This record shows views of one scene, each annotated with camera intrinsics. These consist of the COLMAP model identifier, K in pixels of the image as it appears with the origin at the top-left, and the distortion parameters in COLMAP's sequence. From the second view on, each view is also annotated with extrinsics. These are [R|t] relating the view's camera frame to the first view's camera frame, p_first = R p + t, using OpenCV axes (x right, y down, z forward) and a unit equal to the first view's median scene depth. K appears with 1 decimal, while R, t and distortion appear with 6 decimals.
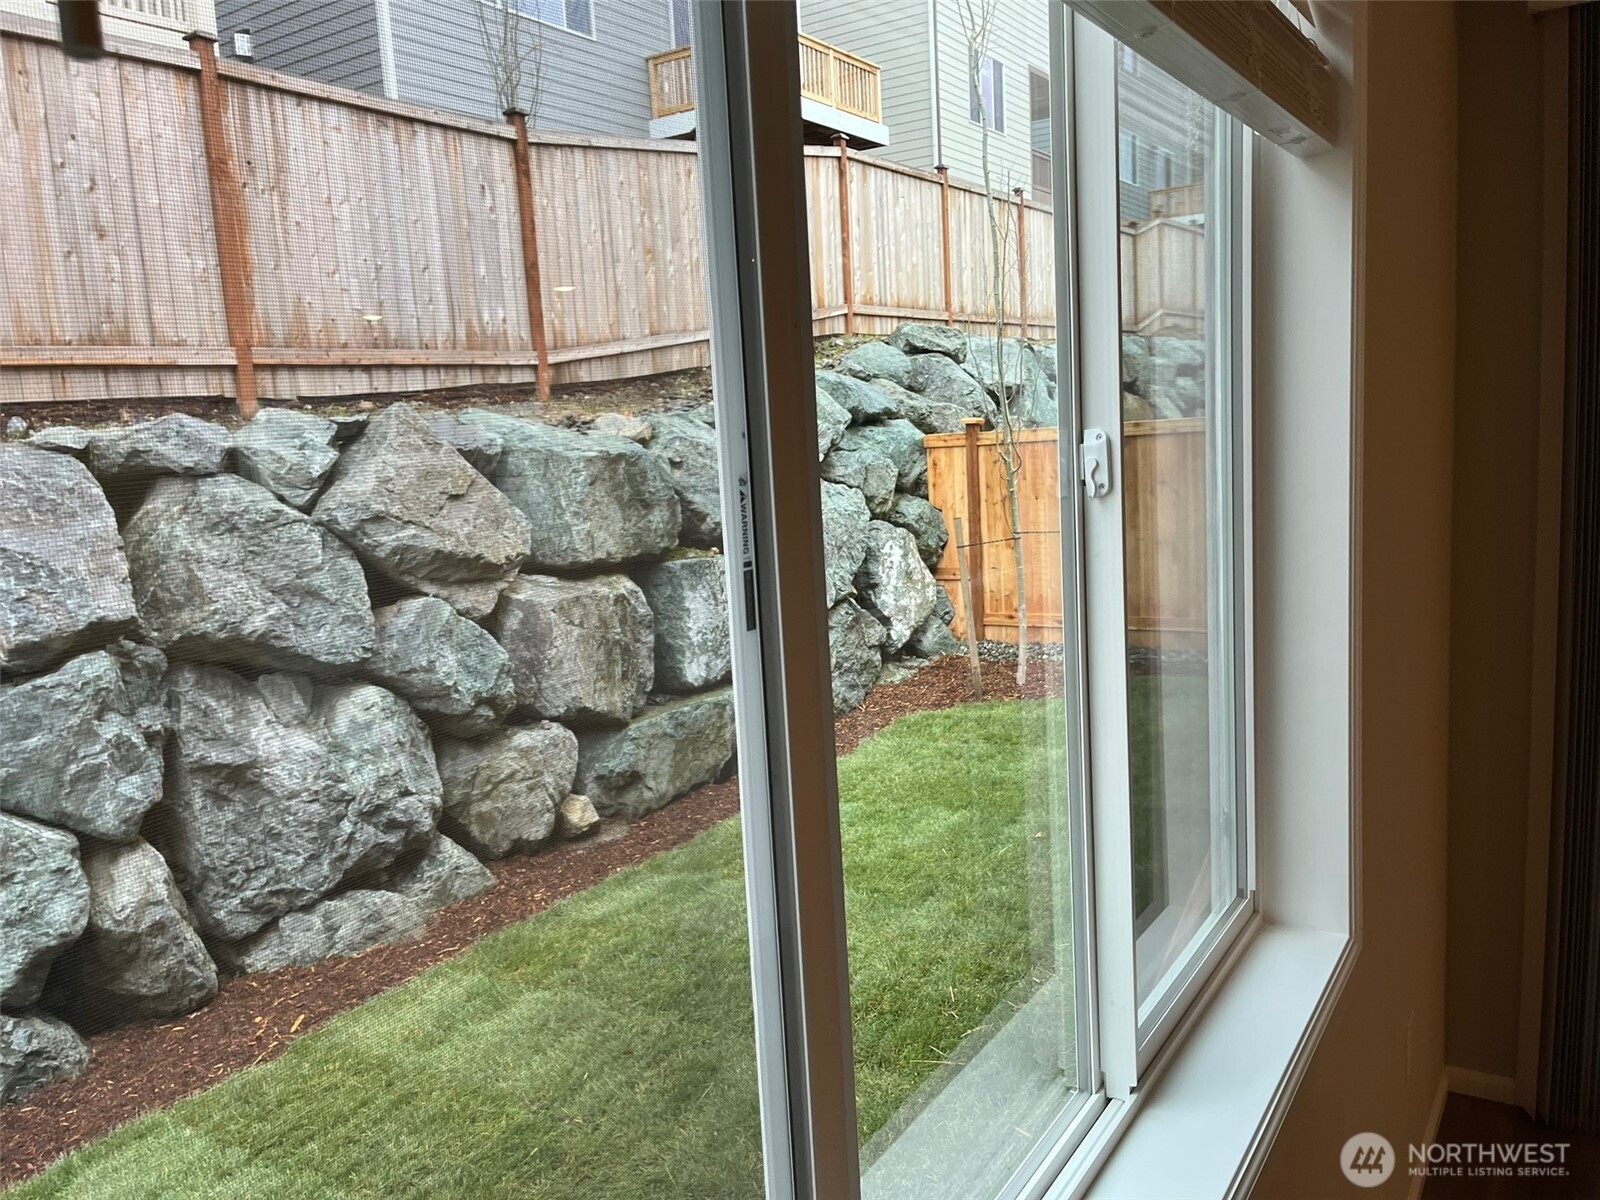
lens RADIAL K [[1212.6, 0, 800.0], [0, 1212.6, 600.0], [0, 0, 1]] dist [0.044086, -0.042904]
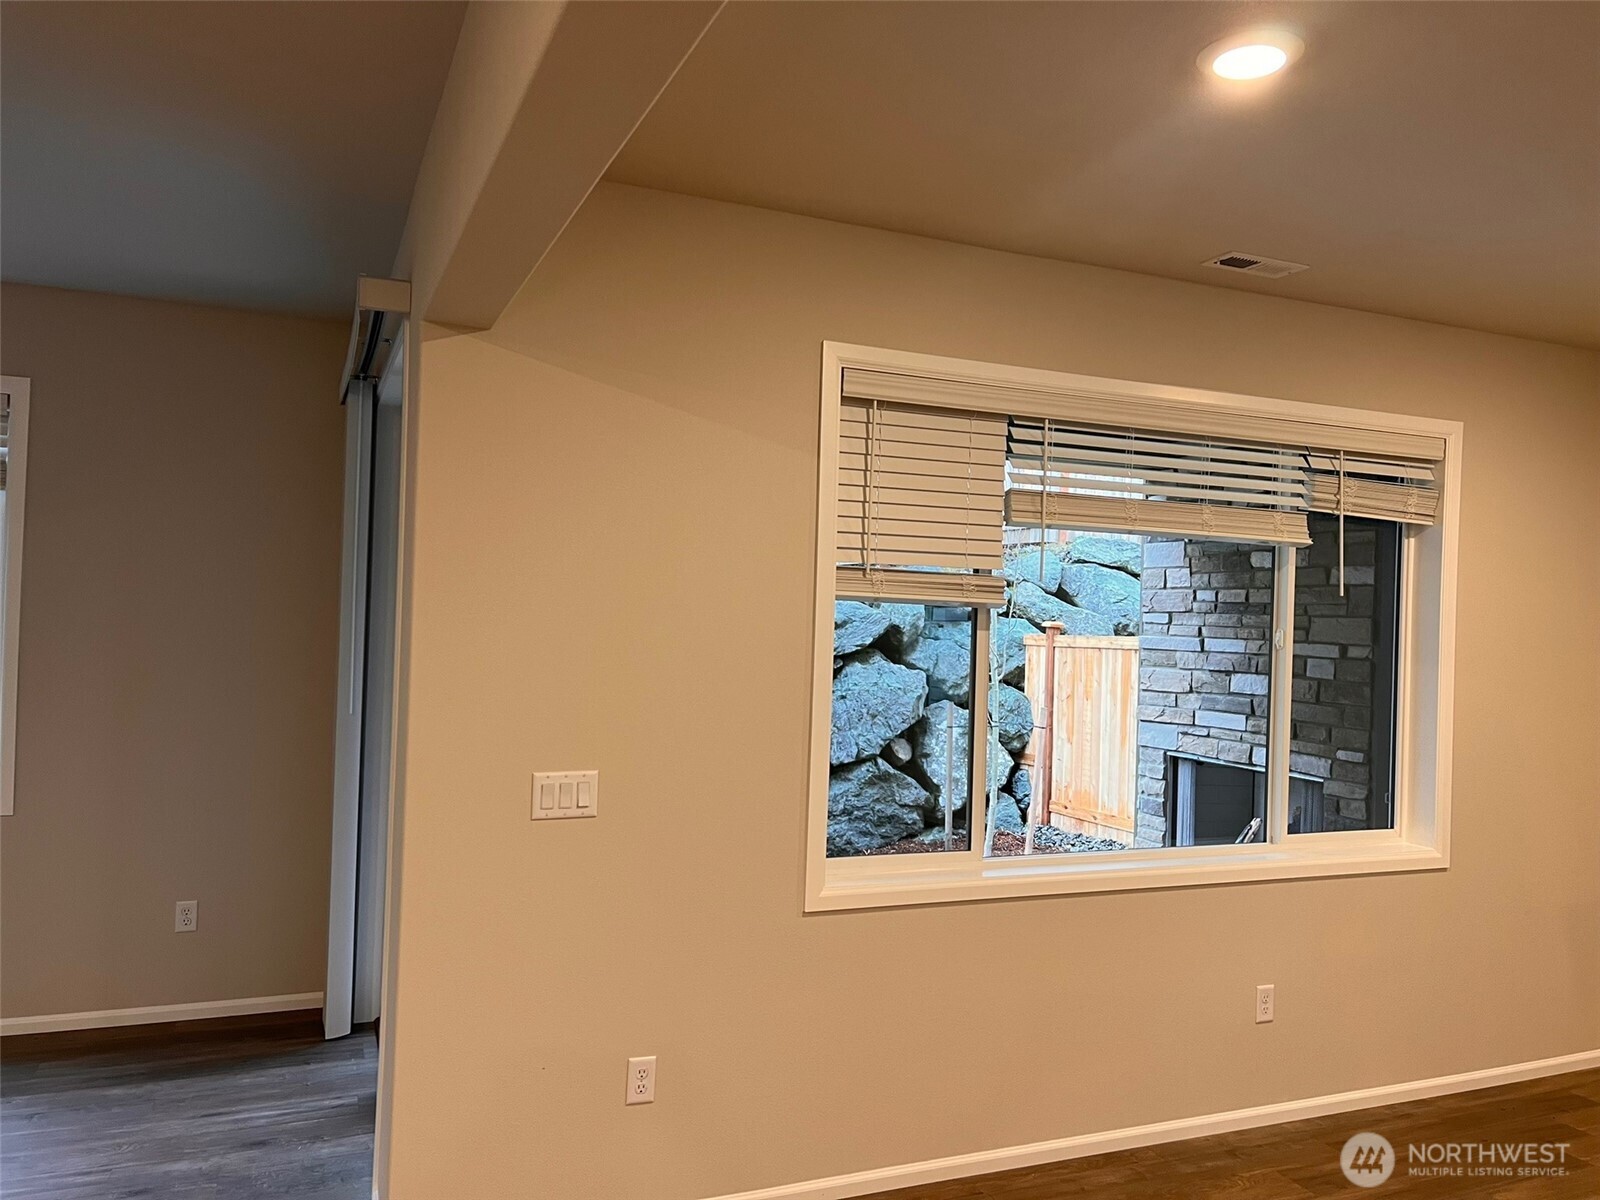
lens RADIAL K [[1195.5, 0, 798.9], [0, 1195.5, 599.4], [0, 0, 1]] dist [0.071711, -0.083501]
pose [[0.824517, 0.074092, -0.560966, 0.593584], [-0.157072, 0.982397, -0.101113, -0.023240], [0.543600, 0.171481, 0.821641, -0.036376]]
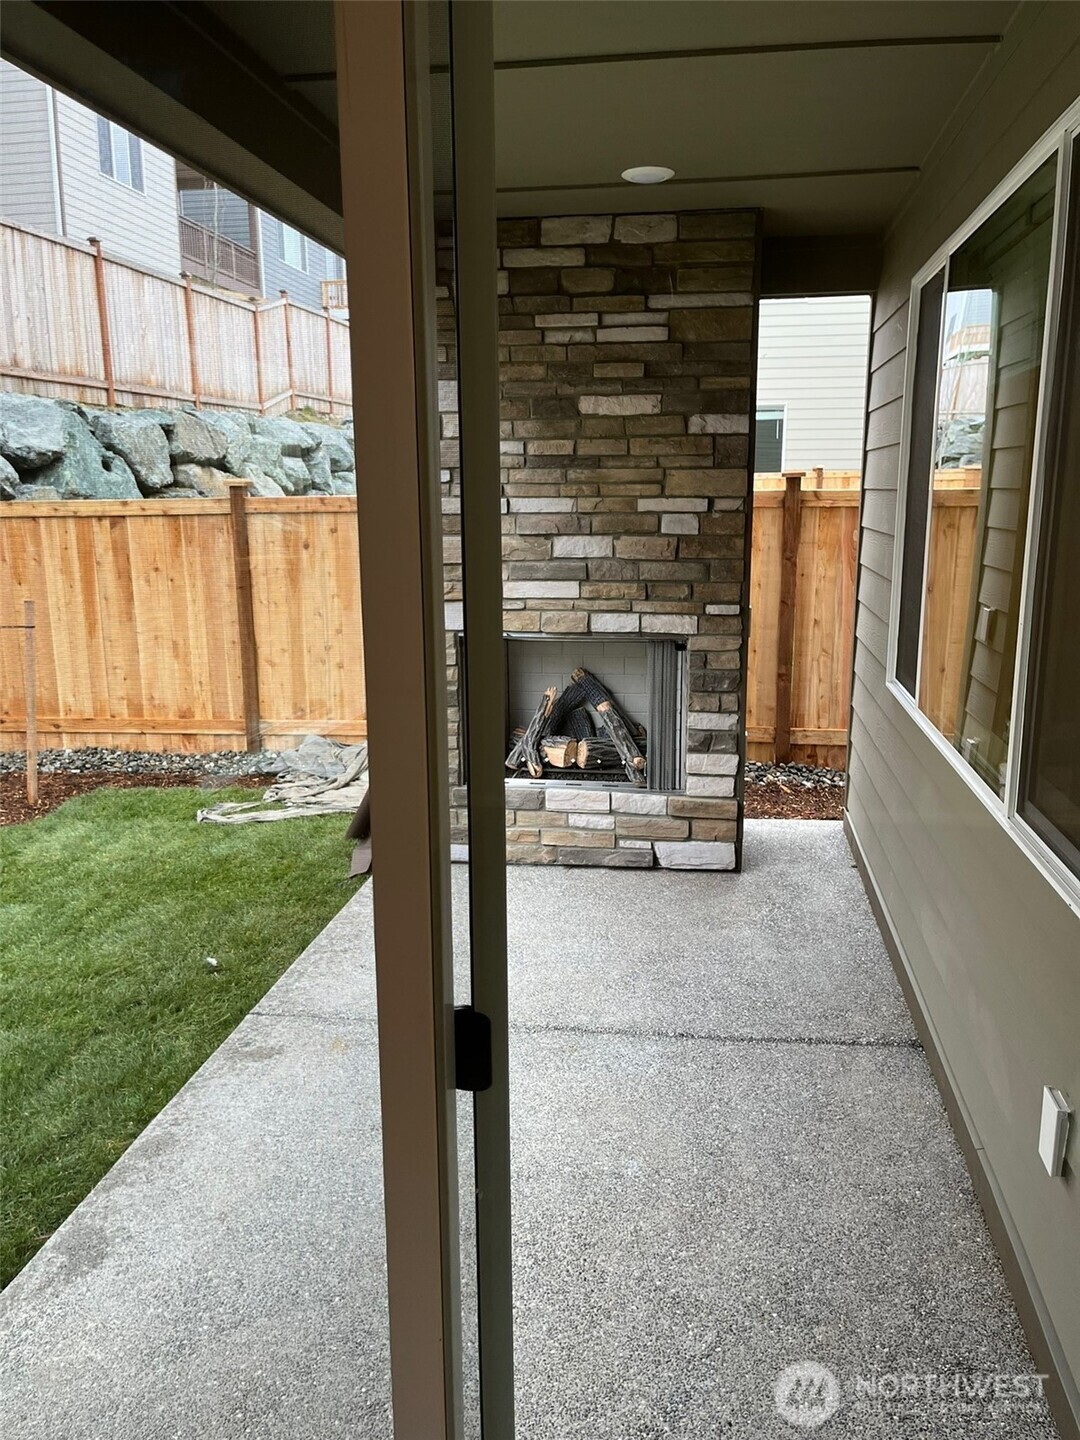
lens RADIAL K [[1091.4, 0, 552.2], [0, 1091.4, 722.5], [0, 0, 1]] dist [0.044086, -0.042904]
pose [[0.909912, -0.038292, 0.413031, 0.218407], [0.014762, 0.998088, 0.060012, -0.027580], [-0.414539, -0.048509, 0.908738, 0.134317]]
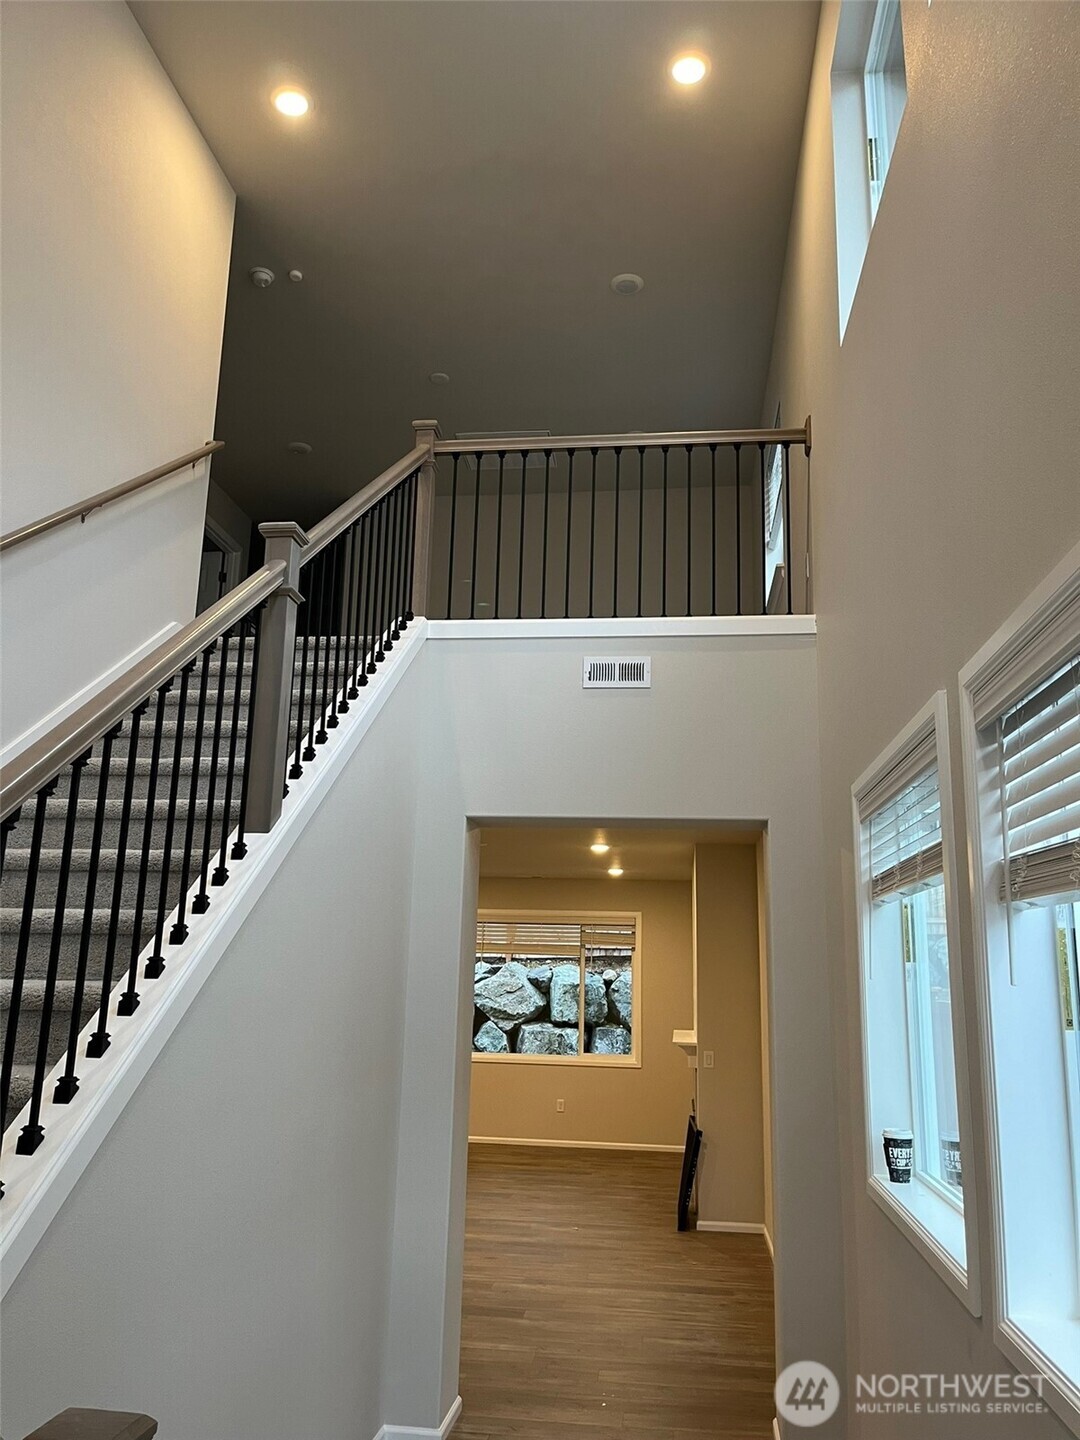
lens RADIAL K [[1091.4, 0, 552.2], [0, 1091.4, 722.5], [0, 0, 1]] dist [0.044086, -0.042904]
pose [[0.449862, -0.132538, -0.883209, 1.650695], [-0.176877, 0.956117, -0.233571, -0.073995], [0.875408, 0.261294, 0.406677, -0.193506]]
